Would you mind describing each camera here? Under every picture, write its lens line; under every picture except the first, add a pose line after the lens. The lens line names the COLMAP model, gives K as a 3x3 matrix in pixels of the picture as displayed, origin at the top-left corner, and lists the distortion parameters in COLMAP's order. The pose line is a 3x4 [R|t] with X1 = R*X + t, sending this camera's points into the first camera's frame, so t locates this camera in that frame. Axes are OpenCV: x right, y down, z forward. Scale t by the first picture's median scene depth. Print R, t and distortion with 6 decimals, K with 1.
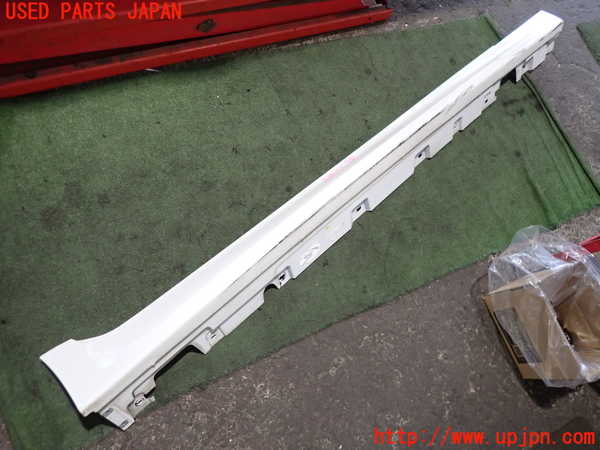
lens RADIAL K [[449.8, 0, 298.8], [0, 449.8, 223.2], [0, 0, 1]] dist [0.011302, -0.003673]
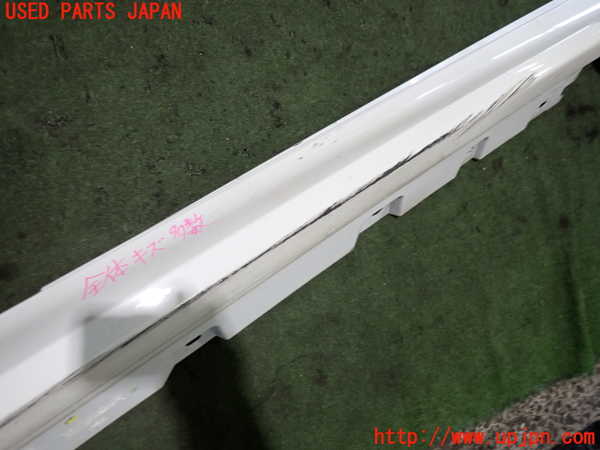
lens RADIAL K [[449.8, 0, 298.0], [0, 449.8, 223.7], [0, 0, 1]] dist [0.011302, -0.003673]
pose [[0.973808, 0.199001, 0.109984, 0.171314], [-0.219644, 0.948370, 0.228804, -0.263013], [-0.058774, -0.246969, 0.967239, 0.669750]]
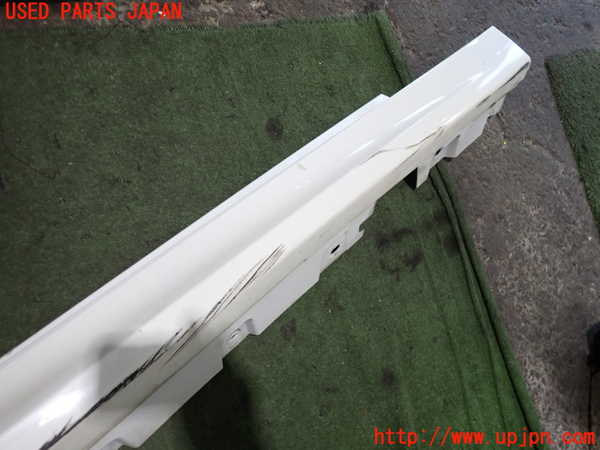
lens RADIAL K [[449.8, 0, 301.3], [0, 449.8, 224.6], [0, 0, 1]] dist [0.011302, -0.003673]
pose [[0.977402, 0.095723, 0.188475, 0.400846], [-0.122253, 0.983334, 0.134568, -0.448043], [-0.172453, -0.154569, 0.972815, 0.800307]]
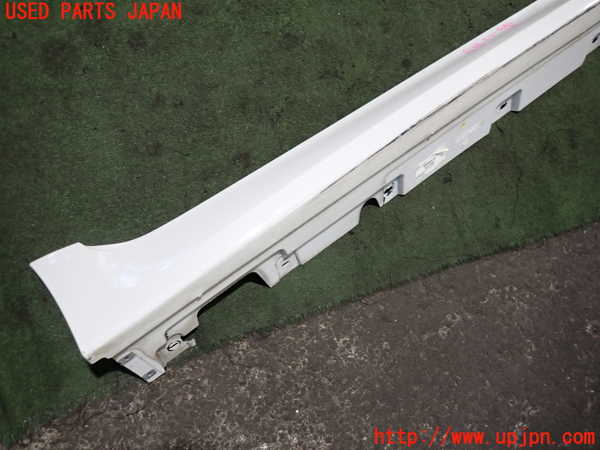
lens RADIAL K [[449.8, 0, 298.1], [0, 449.8, 224.6], [0, 0, 1]] dist [0.011302, -0.003673]
pose [[0.992034, 0.116657, -0.047538, -0.128061], [-0.107895, 0.981636, 0.157320, 0.075667], [0.065018, -0.150937, 0.986403, 0.304496]]
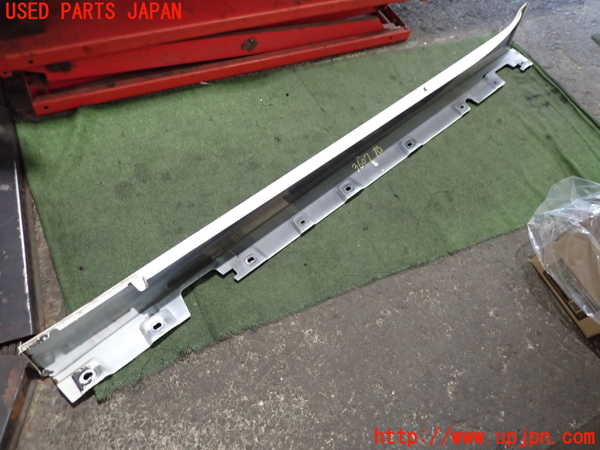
lens RADIAL K [[449.8, 0, 298.5], [0, 449.8, 225.4], [0, 0, 1]] dist [0.011302, -0.003673]
pose [[0.990655, -0.075940, -0.113294, 0.024457], [0.050143, 0.975268, -0.215264, 0.310006], [0.126839, 0.207571, 0.969962, -0.049514]]
